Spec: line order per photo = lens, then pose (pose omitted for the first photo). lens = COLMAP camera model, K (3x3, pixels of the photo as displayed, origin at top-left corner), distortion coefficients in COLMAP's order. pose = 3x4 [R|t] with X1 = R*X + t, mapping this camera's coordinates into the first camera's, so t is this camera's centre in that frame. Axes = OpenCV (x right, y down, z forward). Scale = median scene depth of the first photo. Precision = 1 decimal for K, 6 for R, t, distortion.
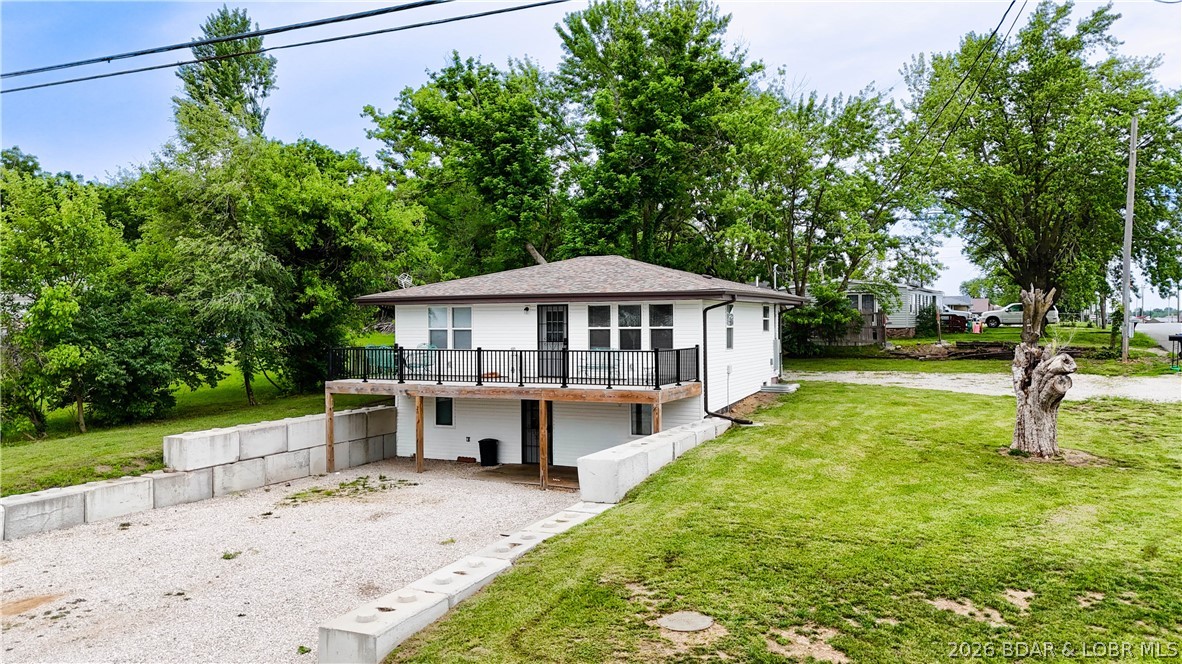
lens RADIAL K [[883.1, 0, 592.8], [0, 883.1, 328.4], [0, 0, 1]] dist [0.052905, -0.039326]
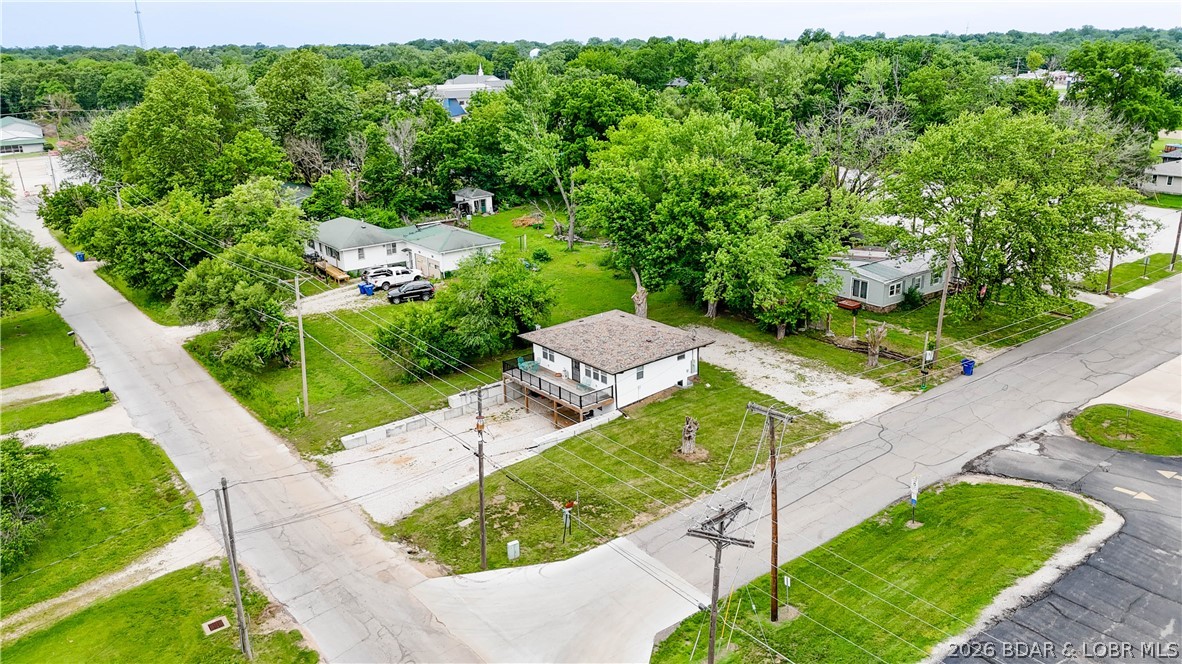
lens RADIAL K [[883.1, 0, 591.0], [0, 883.1, 329.3], [0, 0, 1]] dist [0.052905, -0.039326]
pose [[0.902084, 0.117664, -0.415210, 1.081762], [0.016830, 0.951790, 0.306288, -0.907916], [0.431232, -0.283286, 0.856614, -1.225095]]
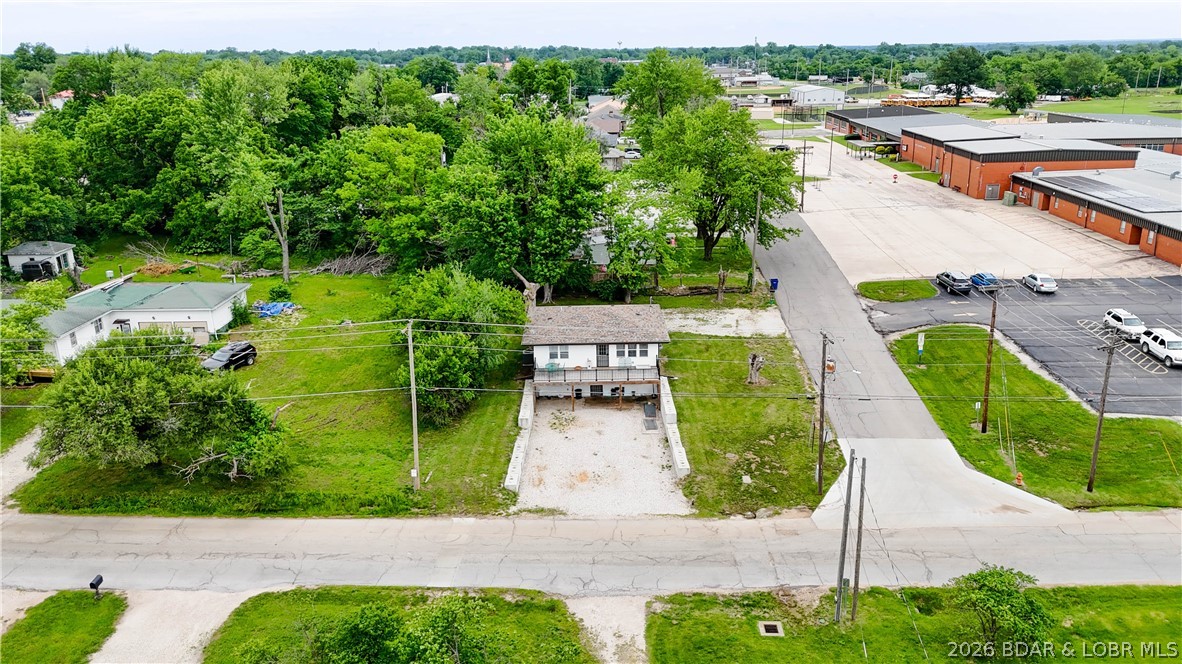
lens RADIAL K [[883.1, 0, 597.2], [0, 883.1, 328.4], [0, 0, 1]] dist [0.052905, -0.039326]
pose [[0.898232, -0.142019, 0.415945, -1.211483], [0.012466, 0.954209, 0.298881, -0.900114], [-0.439345, -0.263280, 0.858871, -1.381346]]
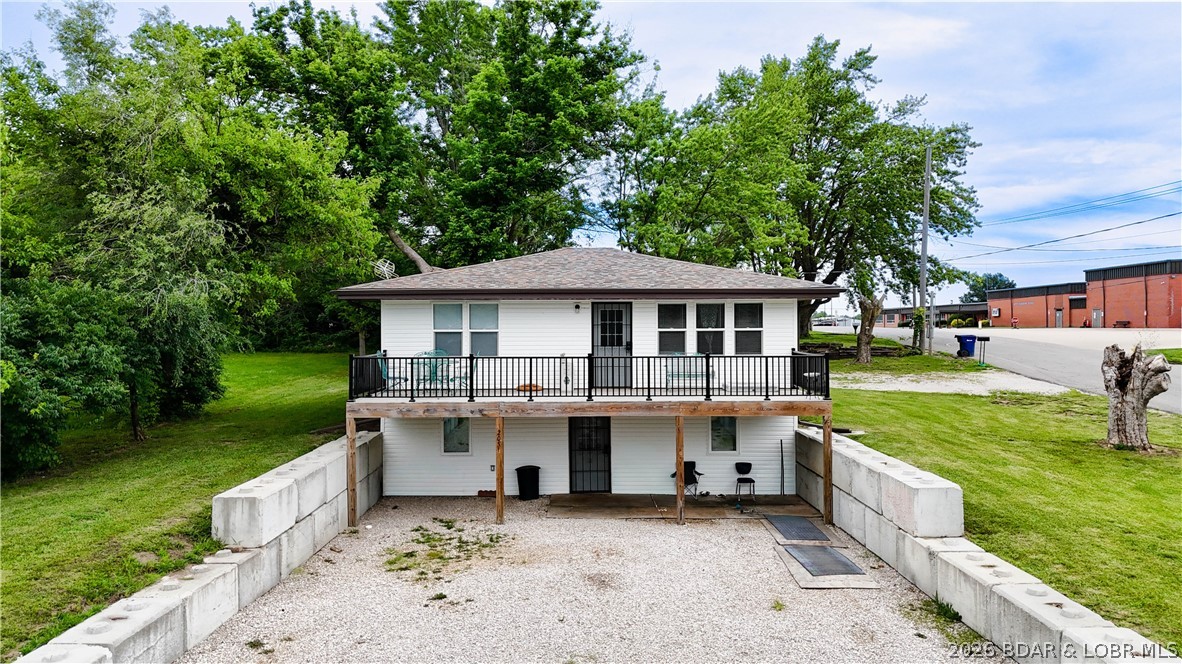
lens RADIAL K [[883.1, 0, 595.0], [0, 883.1, 329.4], [0, 0, 1]] dist [0.052905, -0.039326]
pose [[0.898048, 0.000633, 0.439897, -0.427204], [0.000018, 0.999999, -0.001476, 0.000269], [-0.439898, 0.001333, 0.898047, 0.245596]]
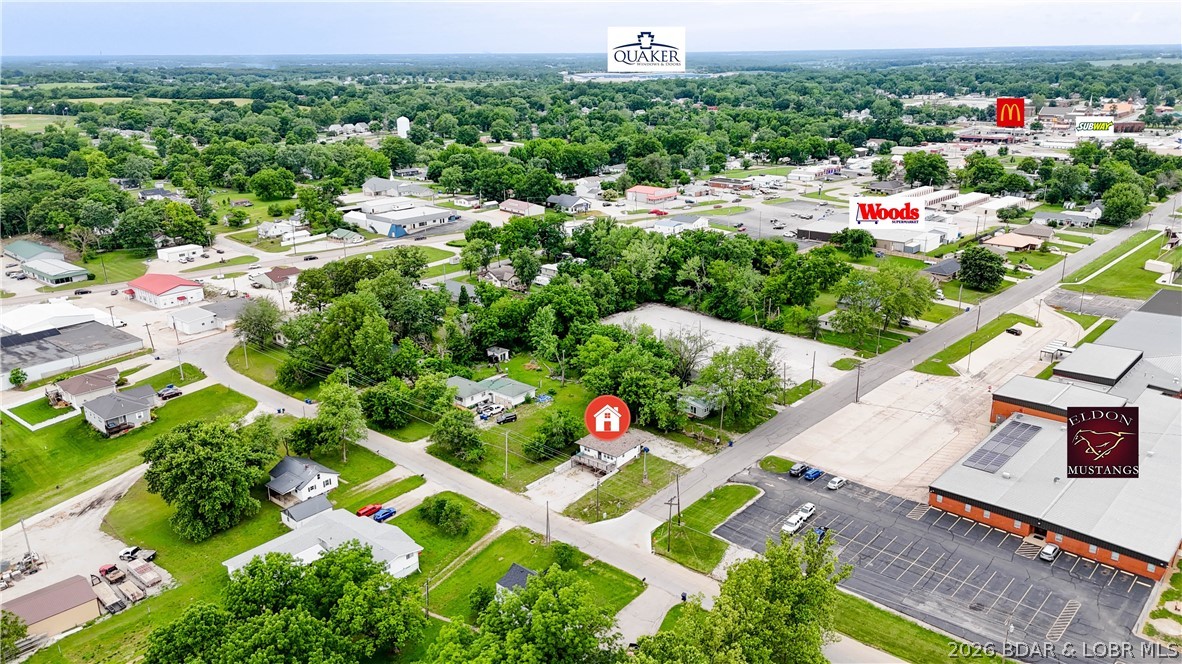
lens RADIAL K [[883.1, 0, 591.7], [0, 883.1, 326.6], [0, 0, 1]] dist [0.052905, -0.039326]
pose [[0.968482, 0.066638, -0.240004, 1.616935], [0.009115, 0.953422, 0.301503, -3.287825], [0.248917, -0.294188, 0.922764, -5.634465]]
